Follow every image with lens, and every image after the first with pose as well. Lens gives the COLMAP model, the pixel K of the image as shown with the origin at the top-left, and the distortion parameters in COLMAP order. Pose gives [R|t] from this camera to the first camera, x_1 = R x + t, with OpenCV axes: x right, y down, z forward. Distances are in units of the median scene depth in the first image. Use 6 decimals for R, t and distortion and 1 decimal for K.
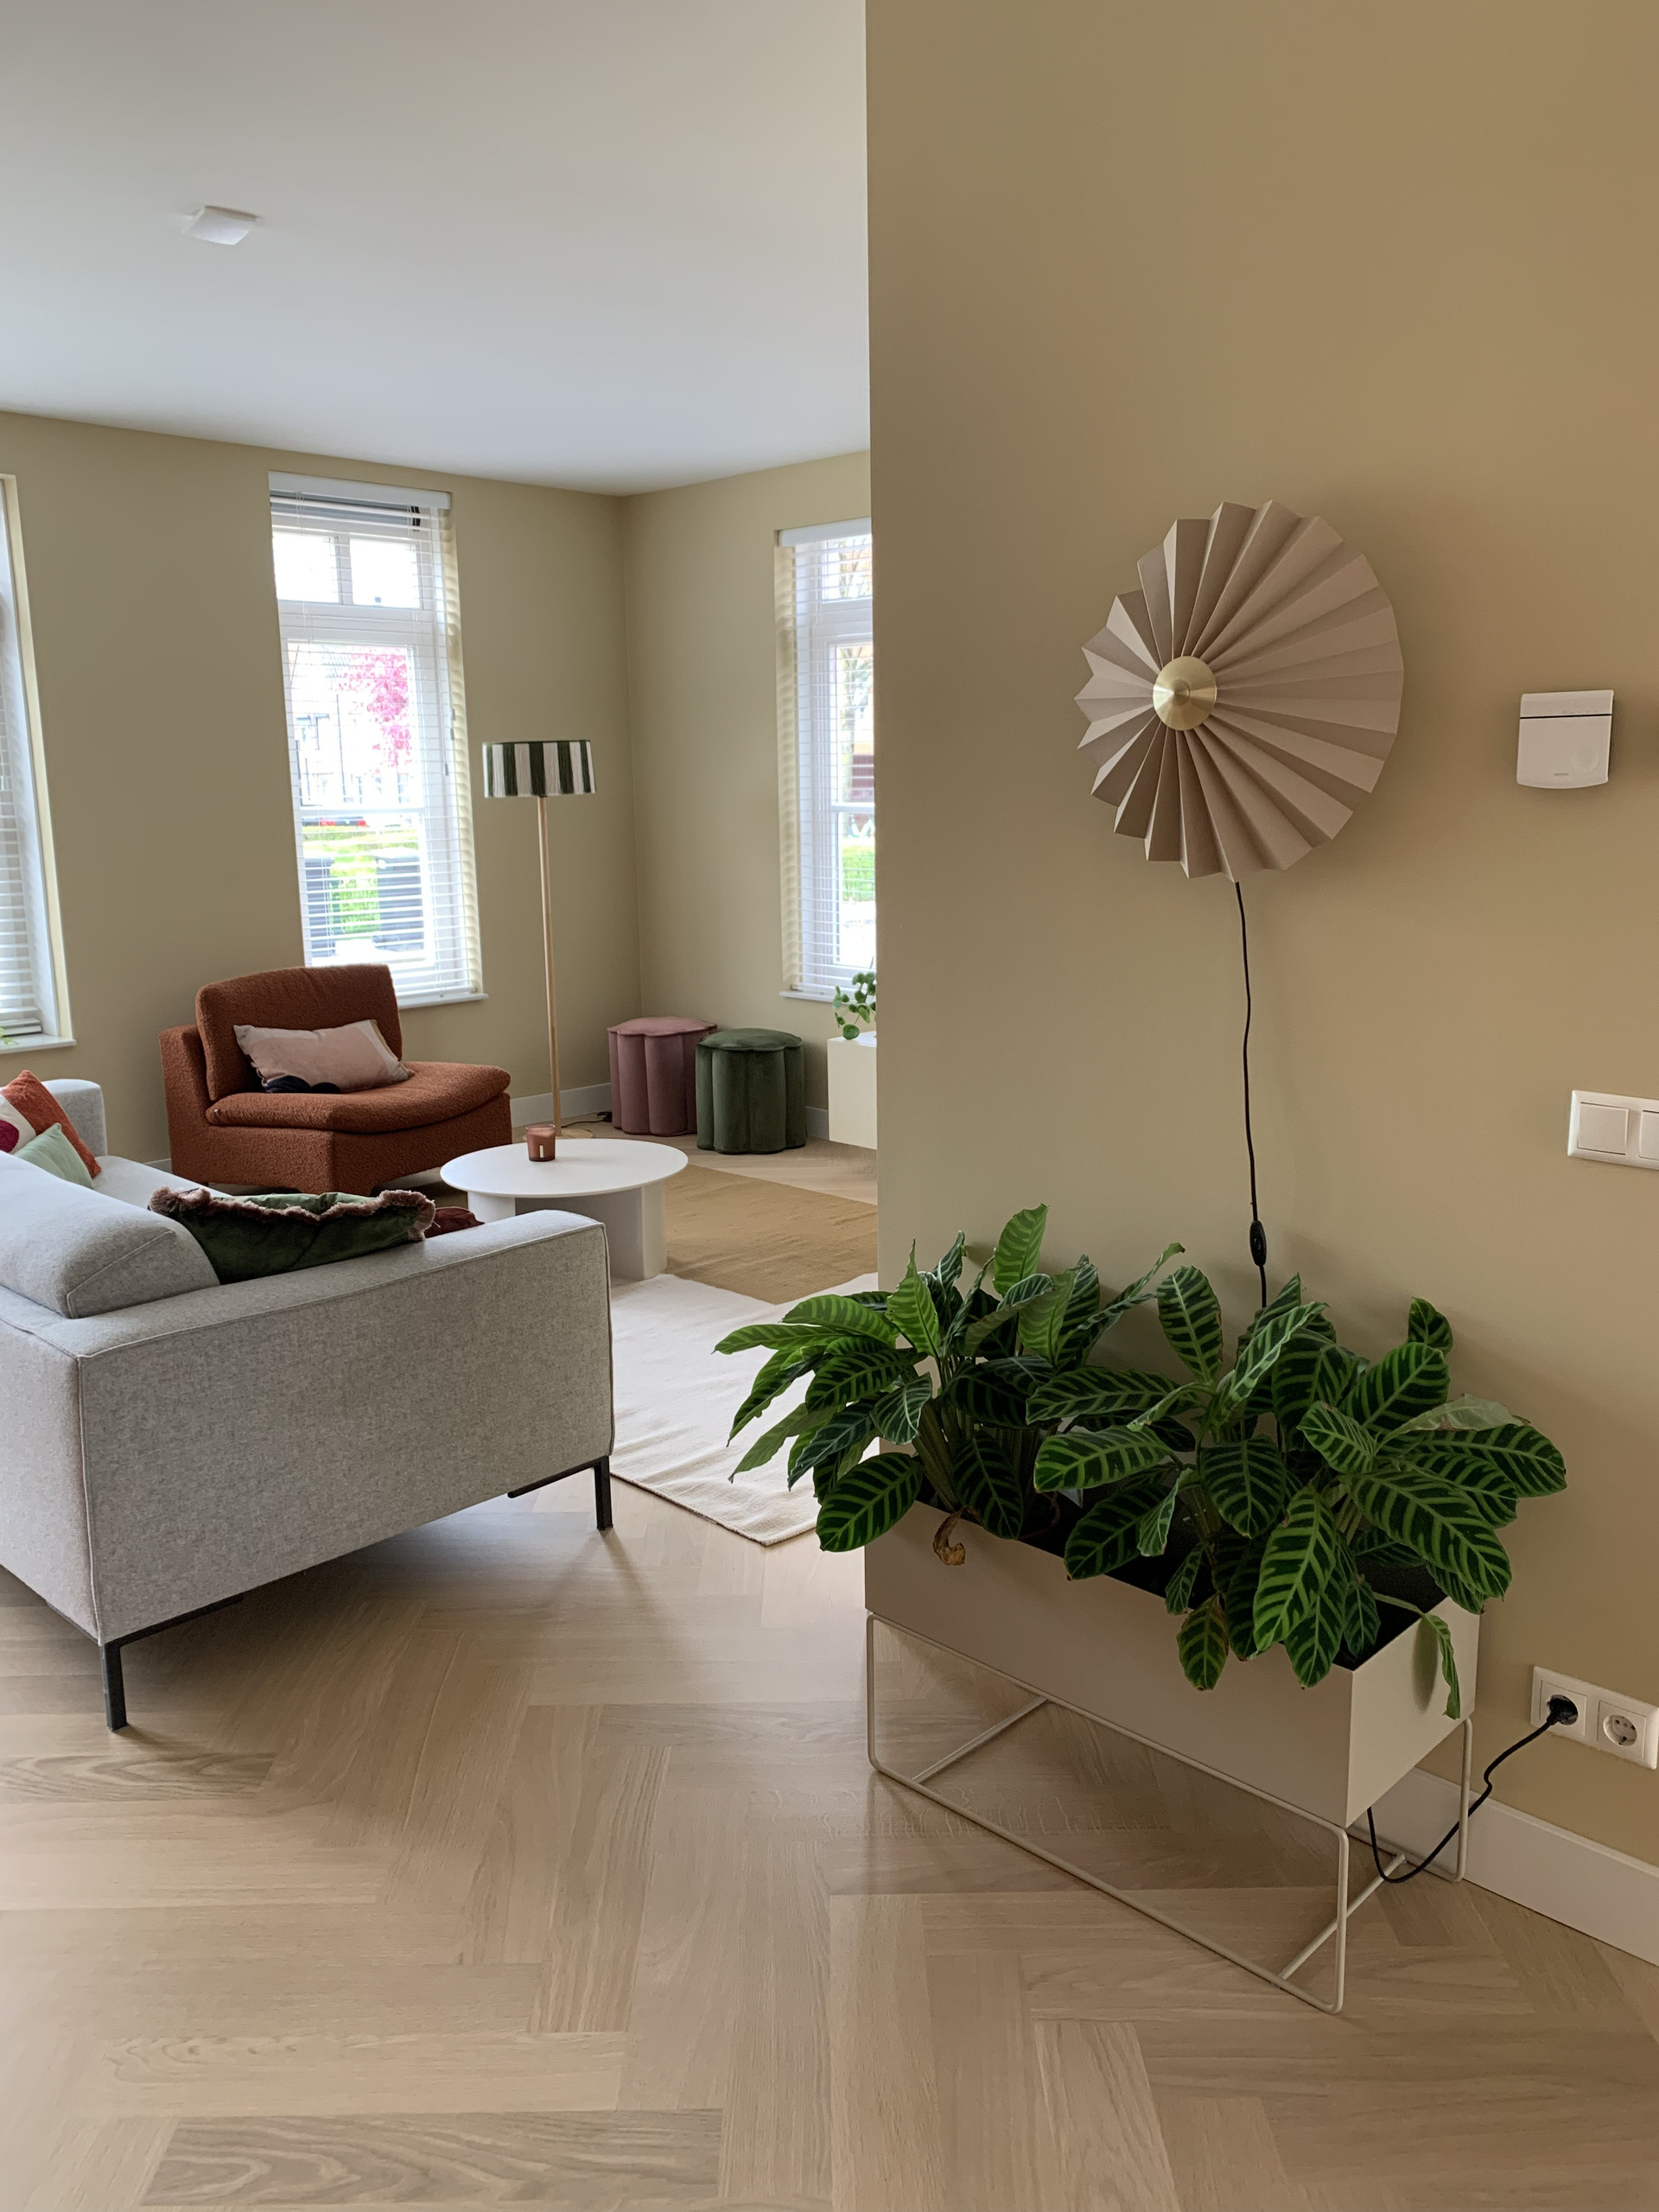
lens RADIAL K [[1692.6, 0, 832.8], [0, 1692.6, 1111.0], [0, 0, 1]] dist [0.013062, -0.030920]
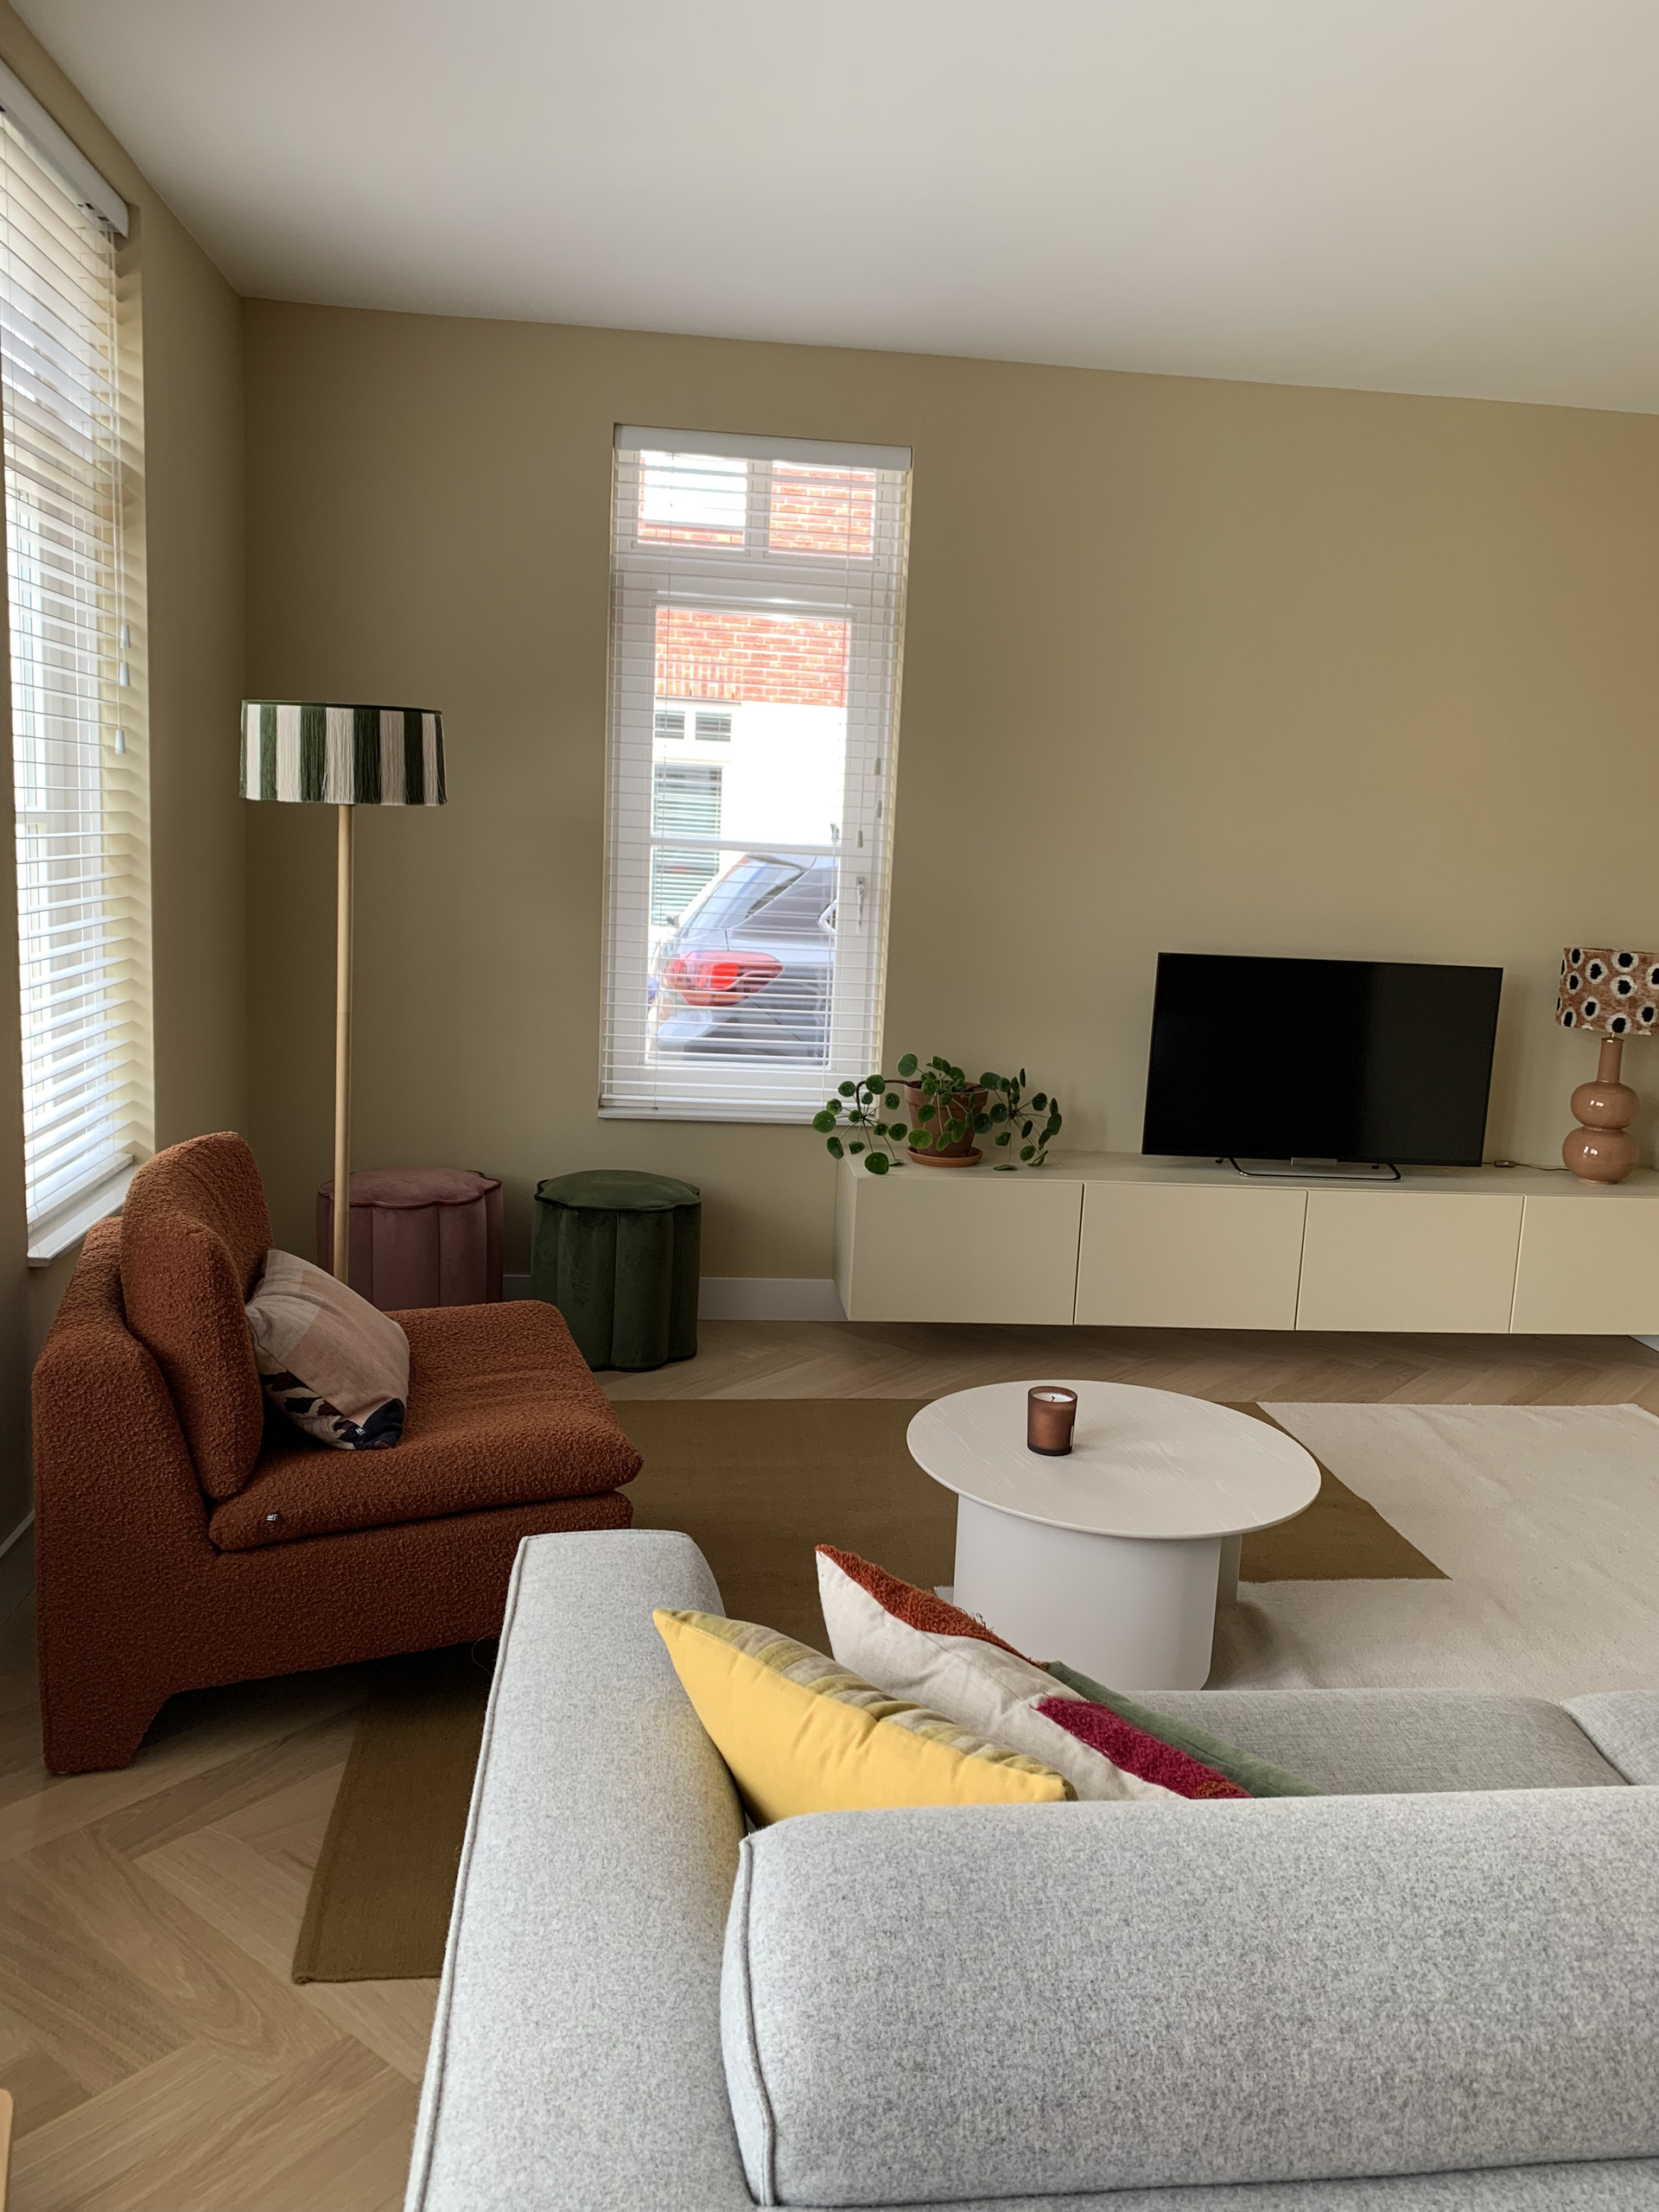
lens RADIAL K [[1692.6, 0, 832.6], [0, 1692.6, 1094.3], [0, 0, 1]] dist [0.013062, -0.030920]
pose [[0.633881, -0.076125, 0.769675, -0.518592], [0.088580, 0.995742, 0.025532, -0.091540], [-0.768341, 0.051993, 0.637925, 0.533221]]
